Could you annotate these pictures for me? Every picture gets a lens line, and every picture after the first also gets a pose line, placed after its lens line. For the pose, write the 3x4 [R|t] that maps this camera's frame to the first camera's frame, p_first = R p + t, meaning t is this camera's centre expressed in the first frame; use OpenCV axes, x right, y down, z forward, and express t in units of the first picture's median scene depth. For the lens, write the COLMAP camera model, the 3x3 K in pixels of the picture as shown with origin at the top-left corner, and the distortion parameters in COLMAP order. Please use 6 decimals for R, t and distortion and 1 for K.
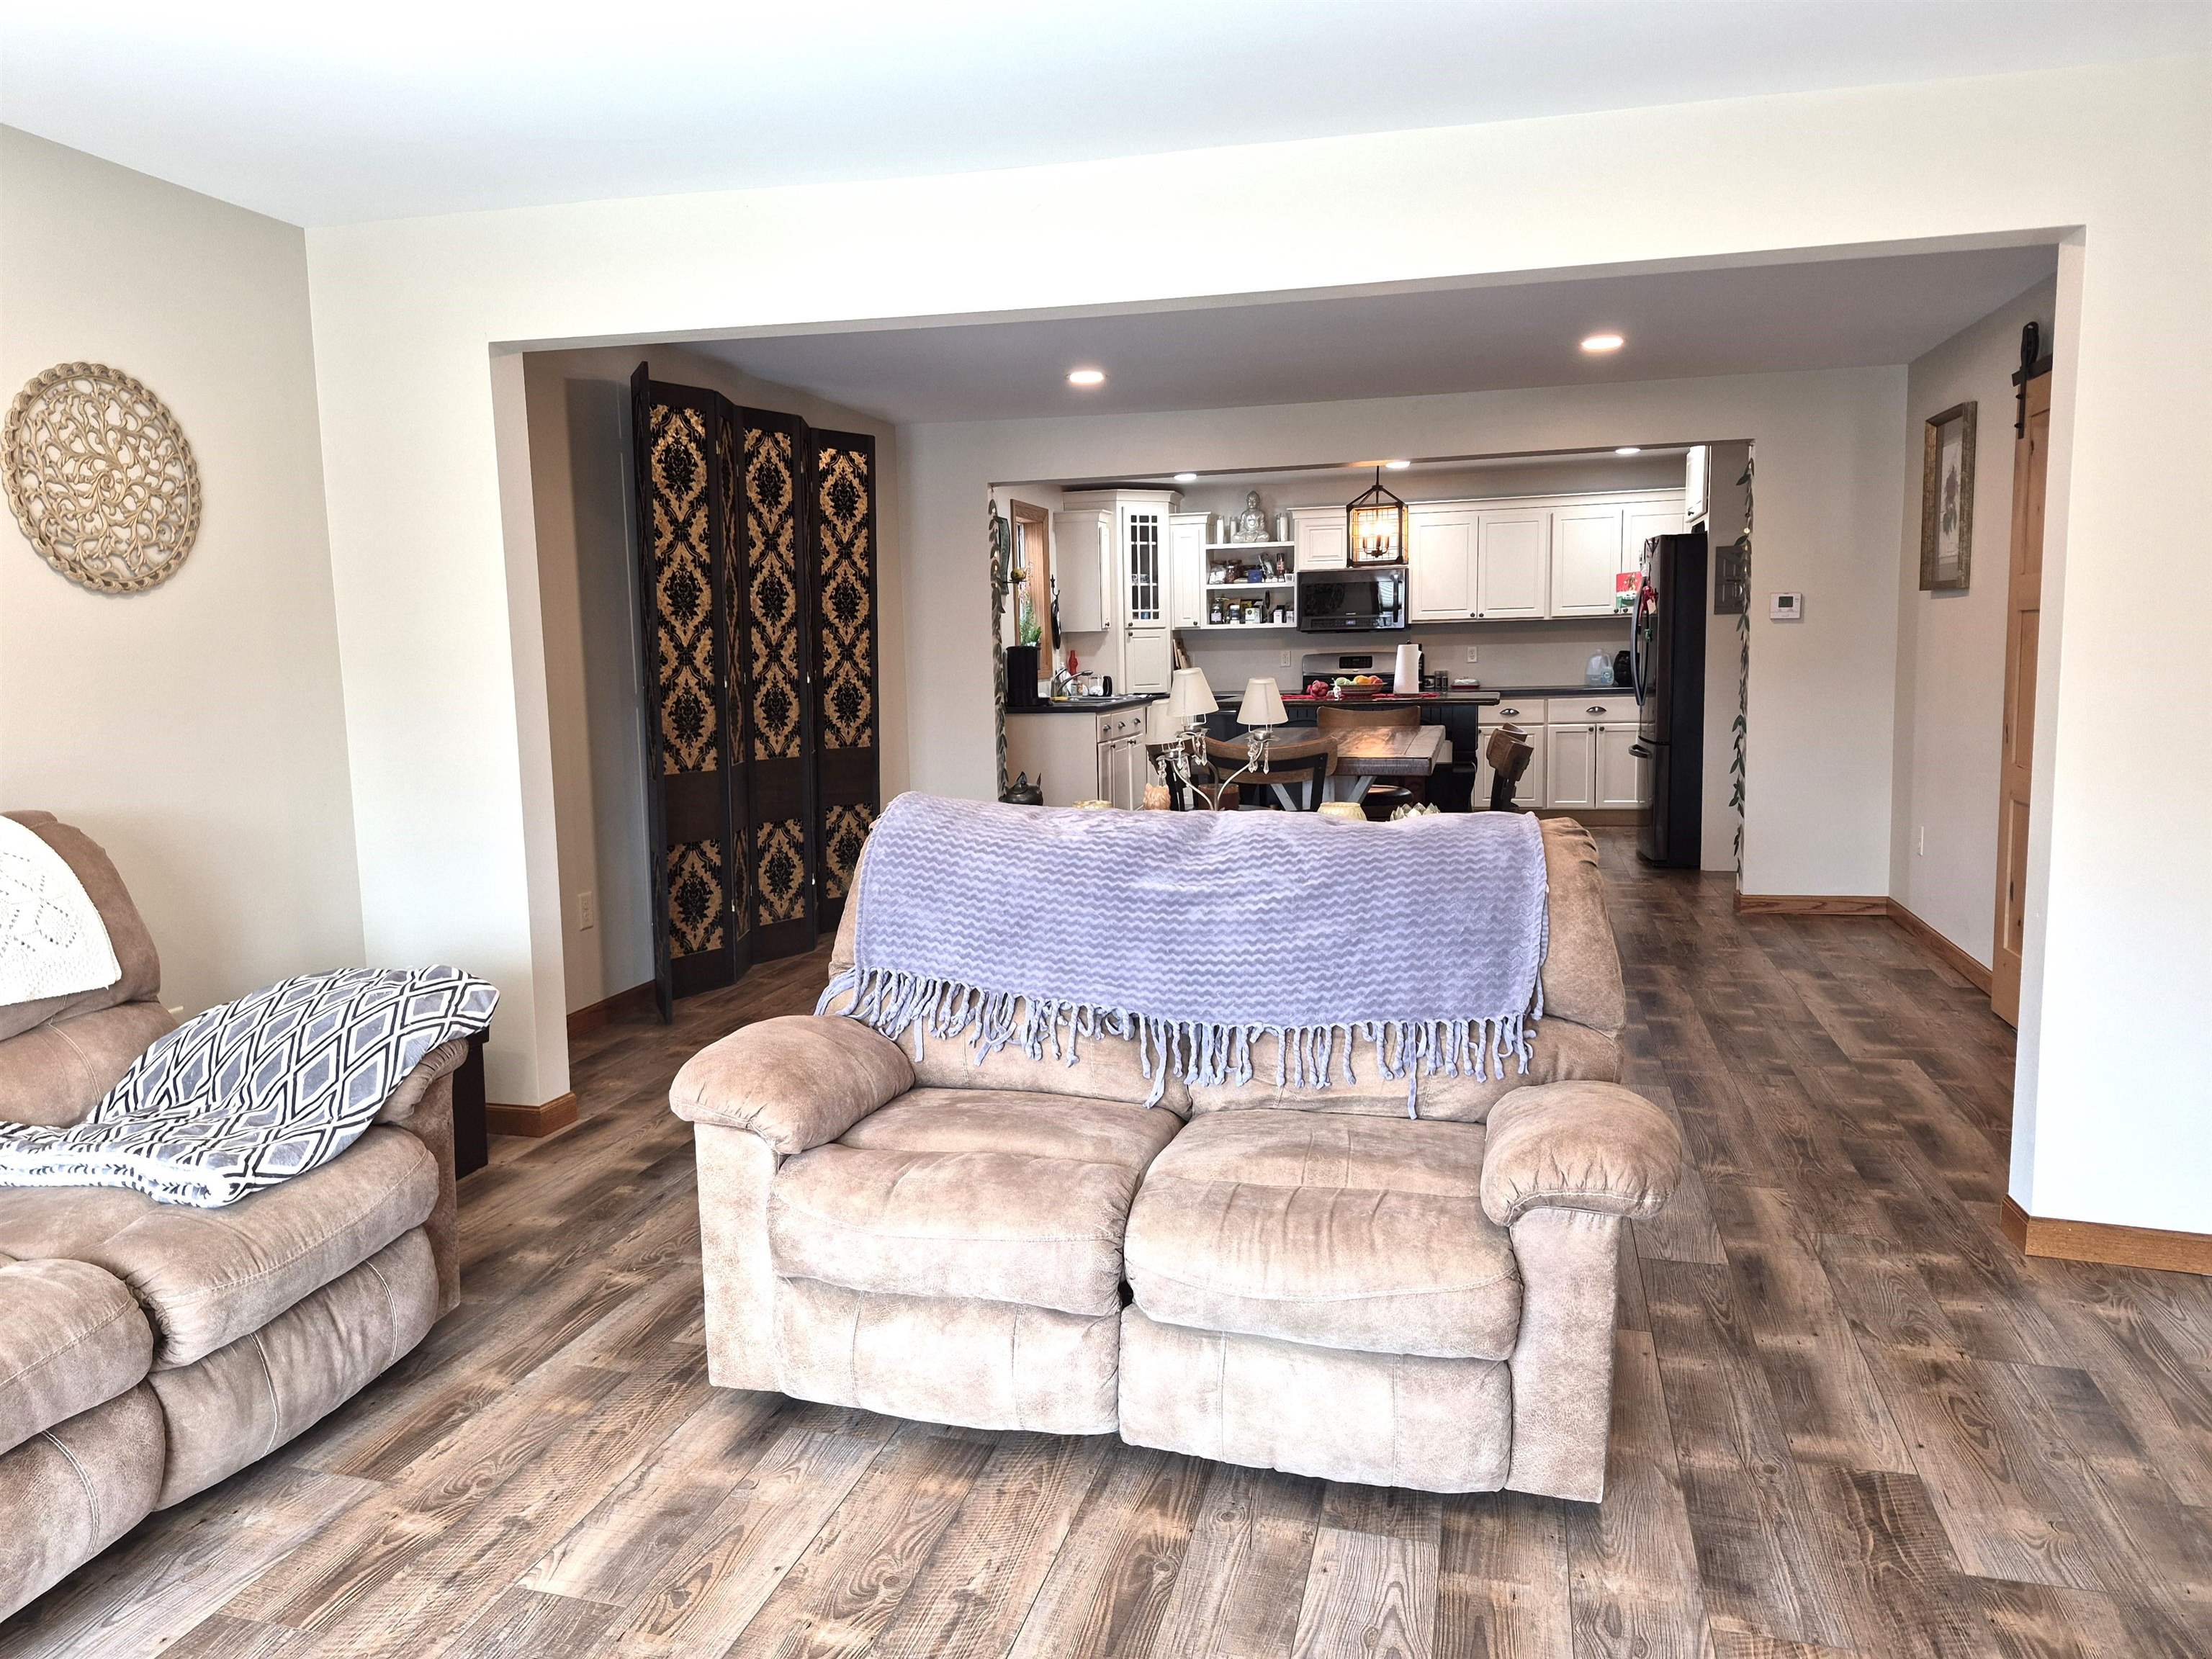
lens RADIAL K [[1540.0, 0, 1093.0], [0, 1540.0, 829.1], [0, 0, 1]] dist [0.080180, -0.086582]
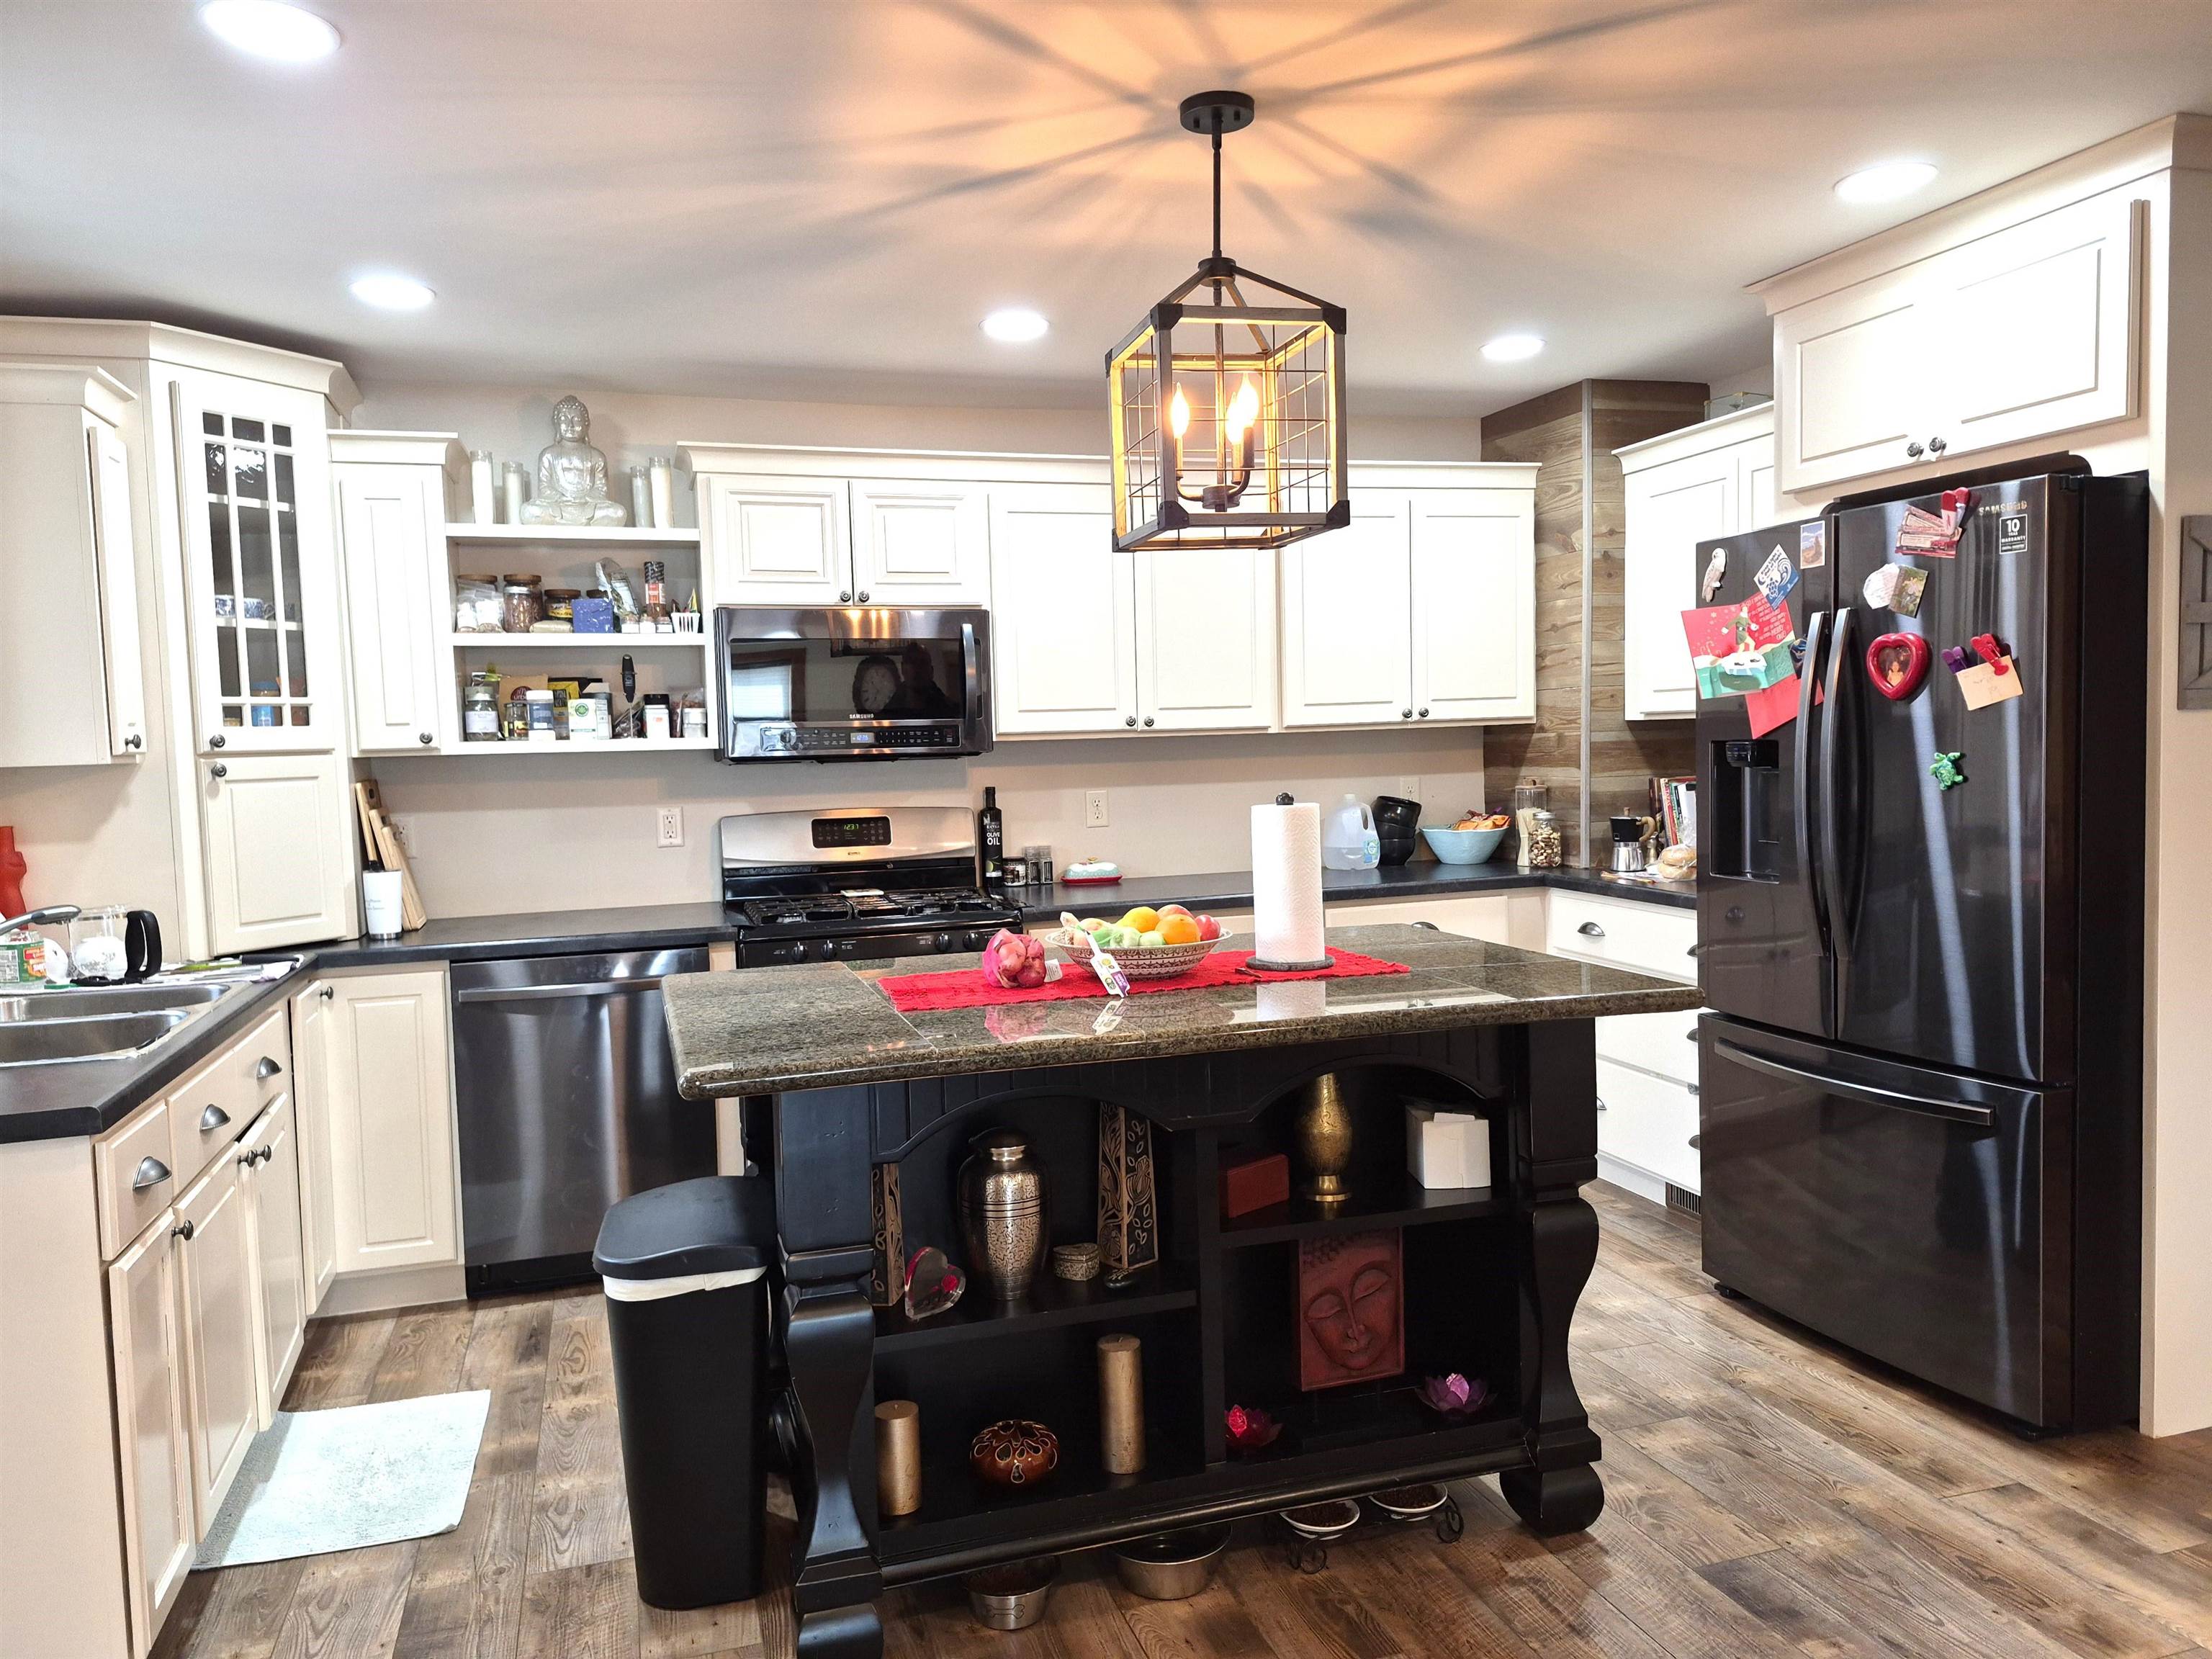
lens RADIAL K [[1540.0, 0, 1085.7], [0, 1540.0, 841.3], [0, 0, 1]] dist [0.080180, -0.086582]
pose [[0.850269, -0.037246, 0.525029, 0.005988], [0.072707, 0.996242, -0.047073, -0.084947], [-0.521303, 0.078198, 0.849781, 0.640654]]
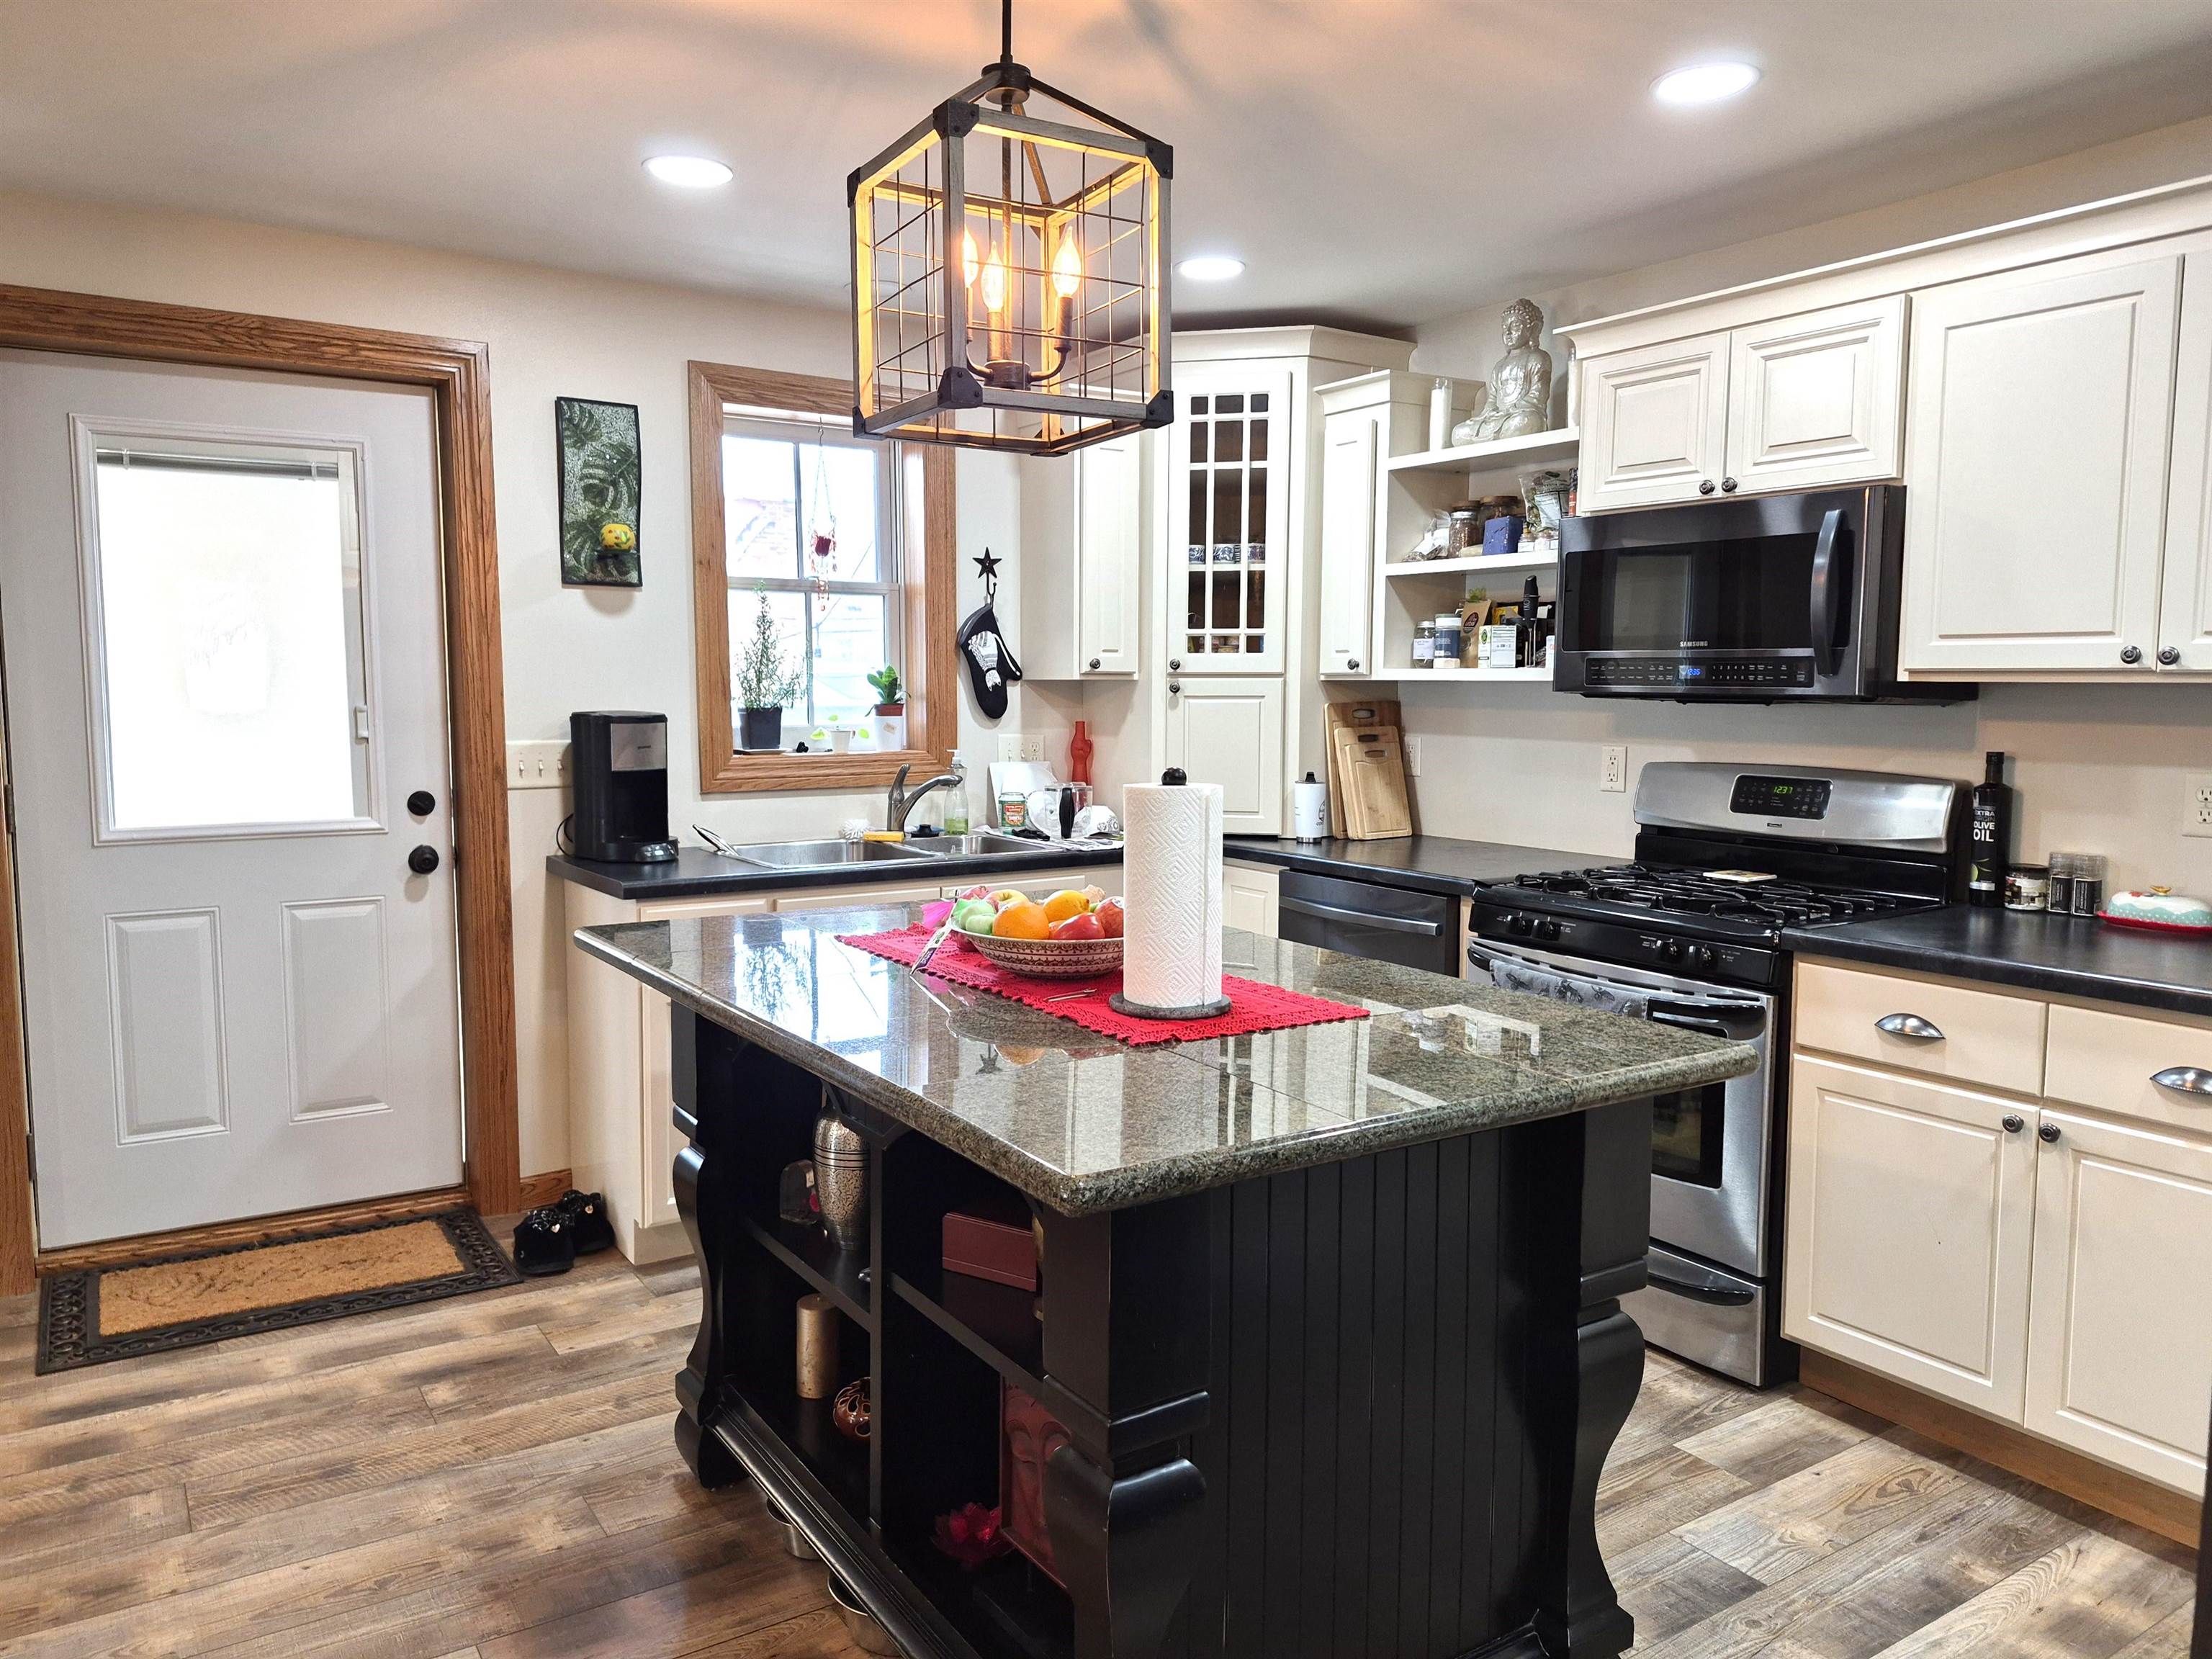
lens RADIAL K [[1540.0, 0, 1090.0], [0, 1540.0, 818.3], [0, 0, 1]] dist [0.080180, -0.086582]
pose [[0.741598, 0.084863, -0.665456, 0.289998], [-0.101368, 0.994752, 0.013890, -0.098067], [0.663142, 0.057155, 0.746308, 0.699833]]
